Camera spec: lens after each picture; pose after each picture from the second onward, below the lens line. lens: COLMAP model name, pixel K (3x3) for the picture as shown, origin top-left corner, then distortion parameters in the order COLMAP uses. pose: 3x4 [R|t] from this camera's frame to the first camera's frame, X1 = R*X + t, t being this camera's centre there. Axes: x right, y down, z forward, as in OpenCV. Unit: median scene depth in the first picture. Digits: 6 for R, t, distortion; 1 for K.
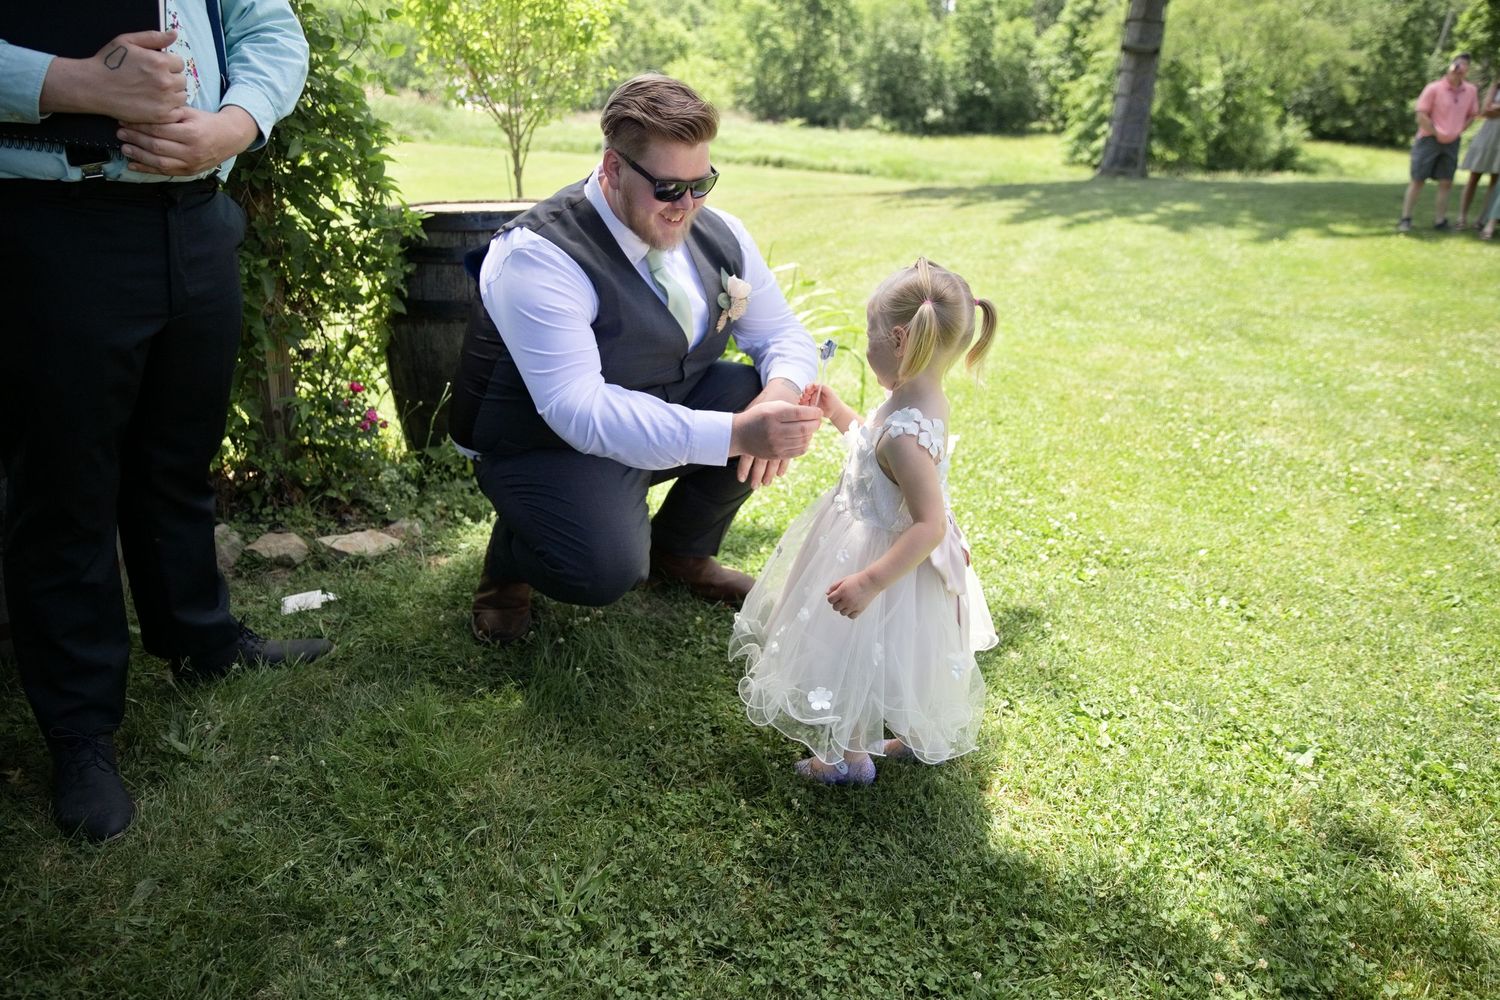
lens RADIAL K [[1002.6, 0, 727.2], [0, 1002.6, 491.4], [0, 0, 1]] dist [0.008401, 0.002619]
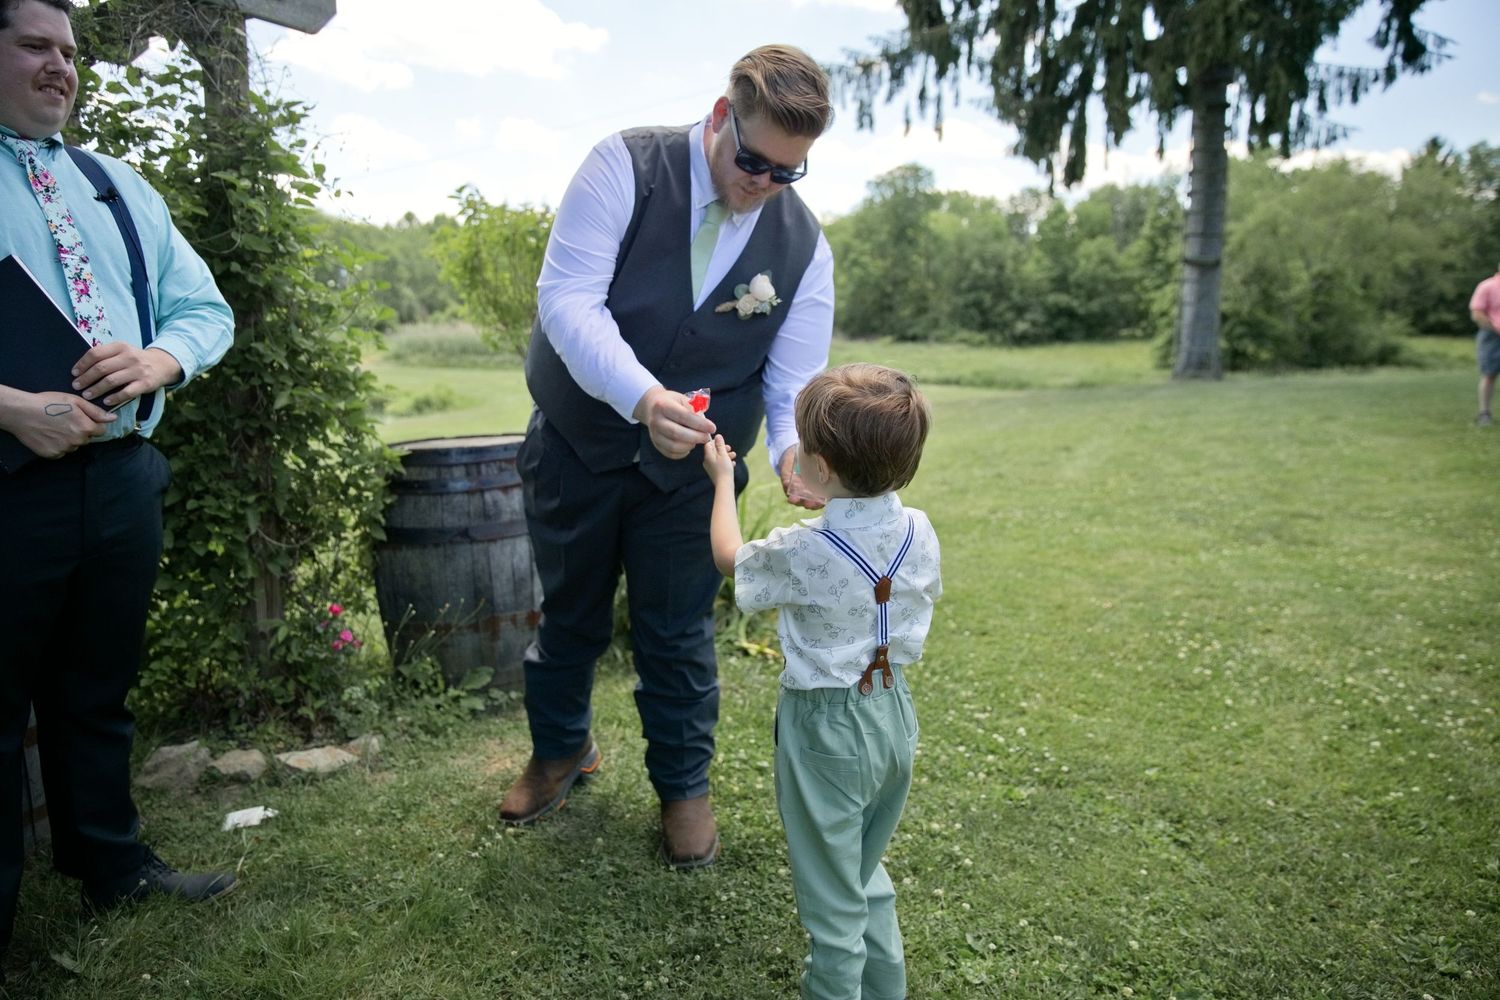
lens RADIAL K [[1002.6, 0, 727.2], [0, 1002.6, 491.4], [0, 0, 1]] dist [0.008401, 0.002619]
pose [[0.993785, -0.027177, -0.107949, 0.158783], [0.004520, 0.978791, -0.204809, -0.004840], [0.111226, 0.203049, 0.972831, -0.024557]]
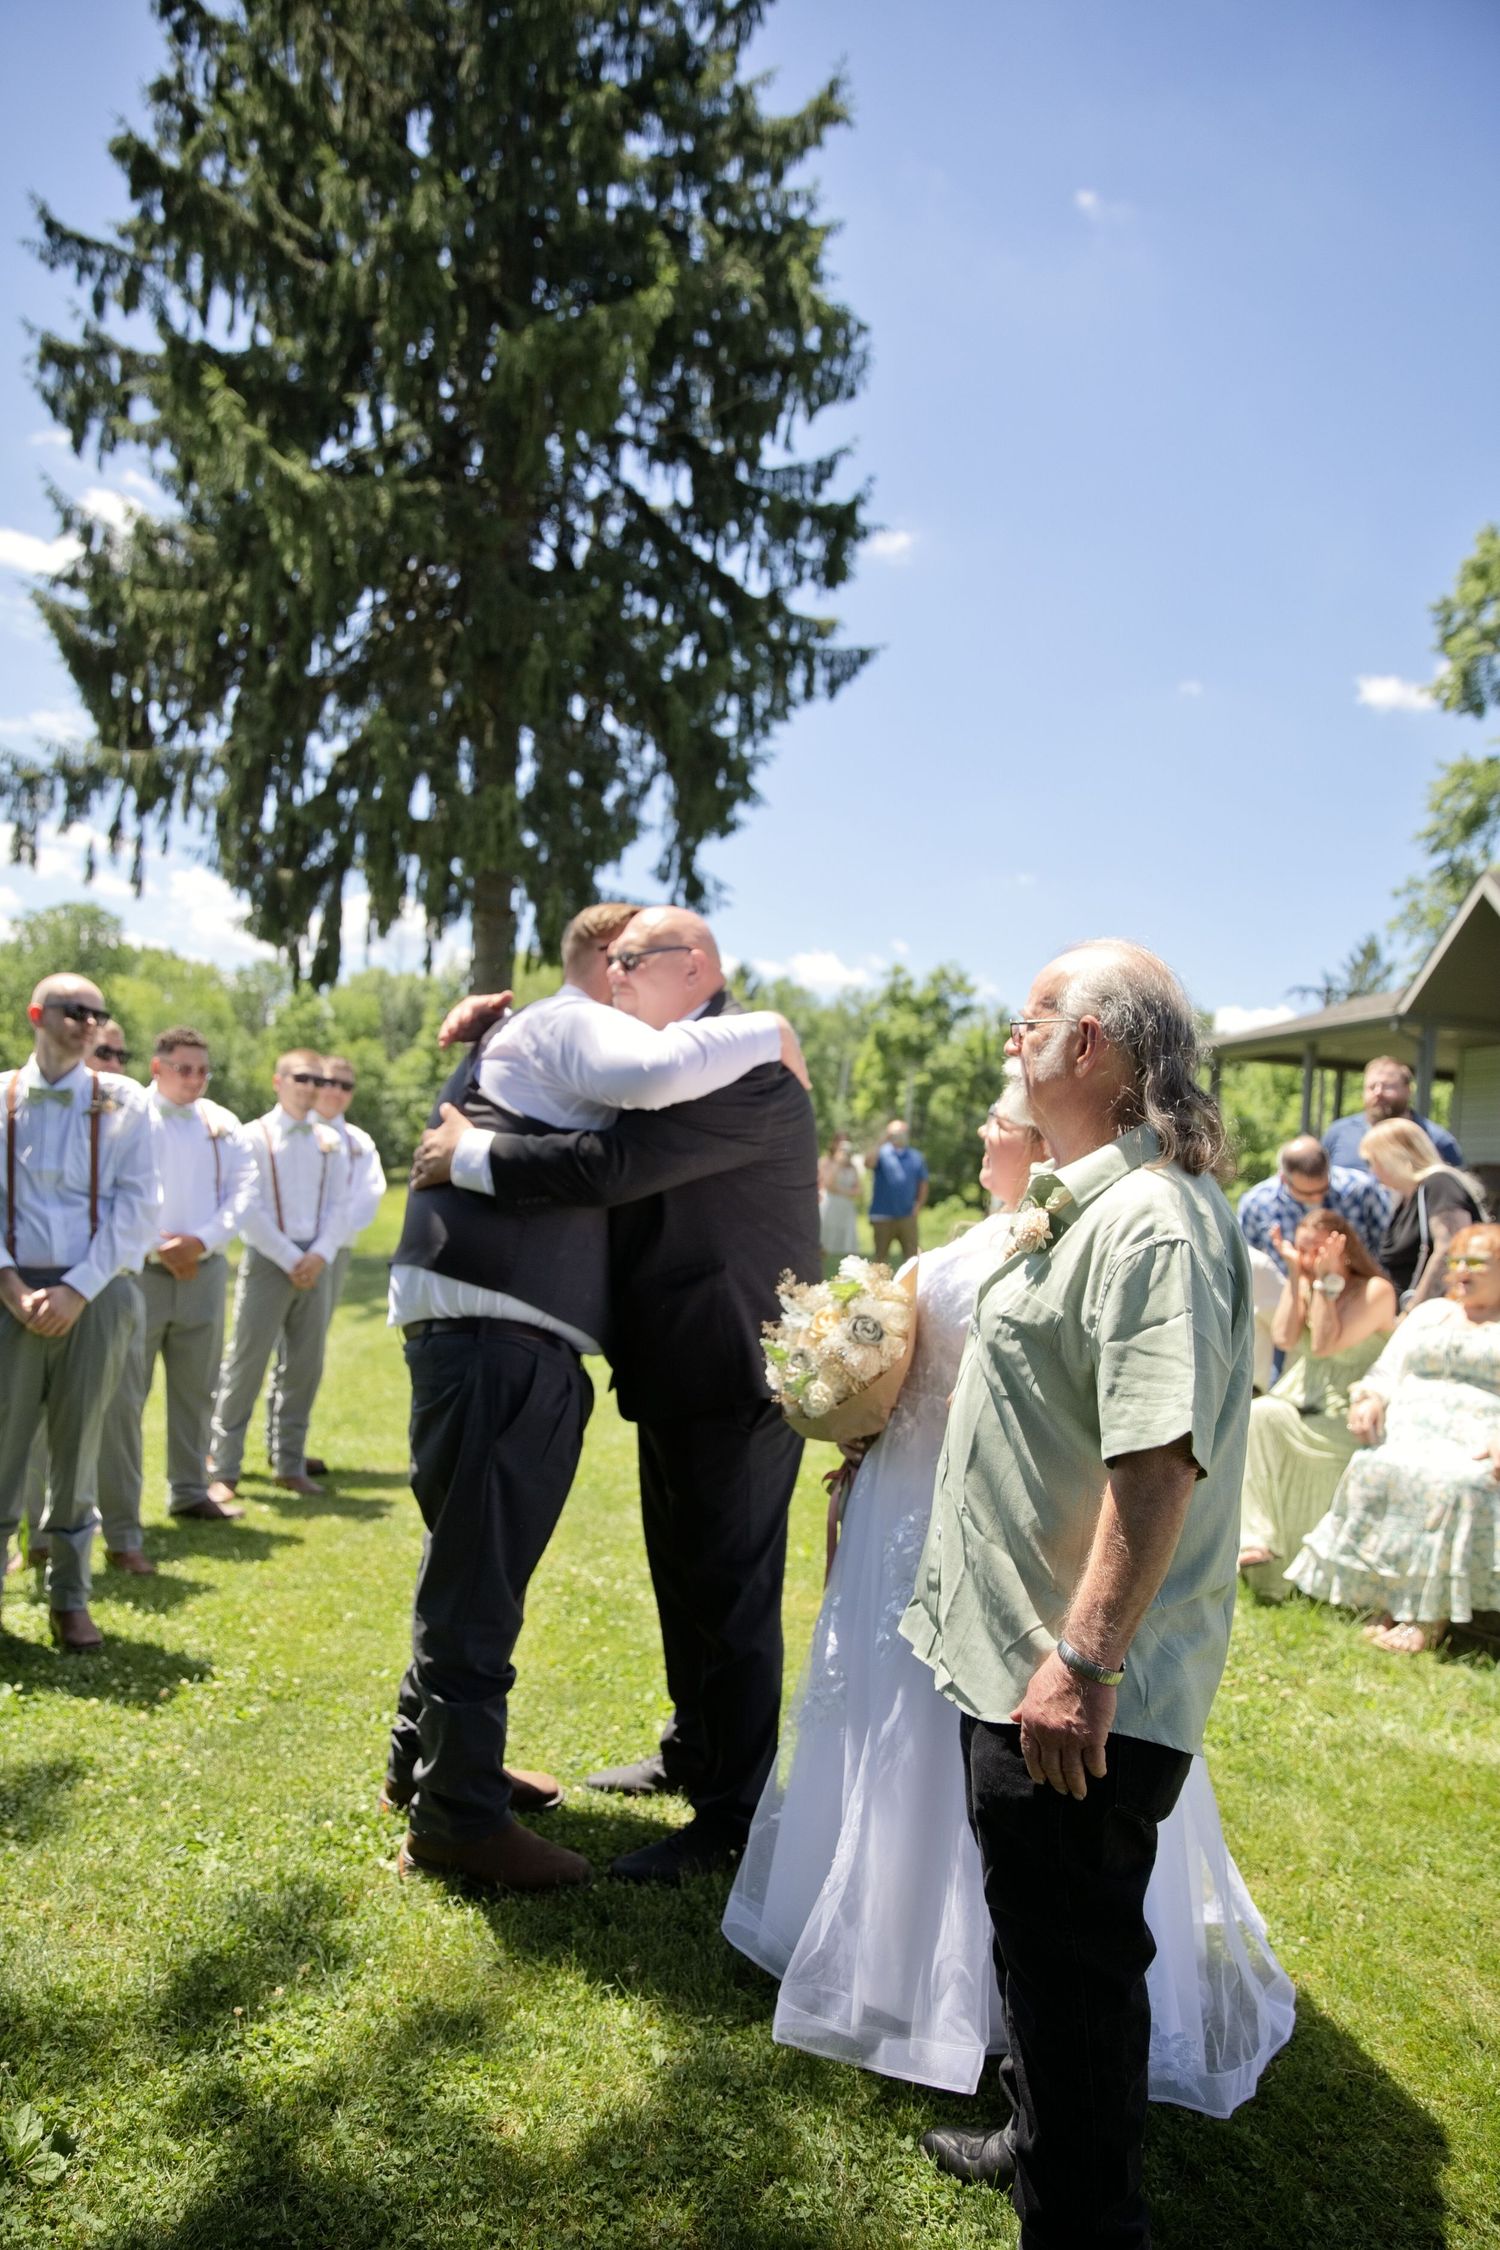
lens RADIAL K [[1529.1, 0, 750.0], [0, 1529.1, 1125.0], [0, 0, 1]] dist [0.003286, 0.002185]
pose [[0.880208, 0.021206, 0.474115, 0.071697], [0.154480, 0.931794, -0.328474, 0.094005], [-0.448743, 0.362366, 0.816897, -0.456370]]
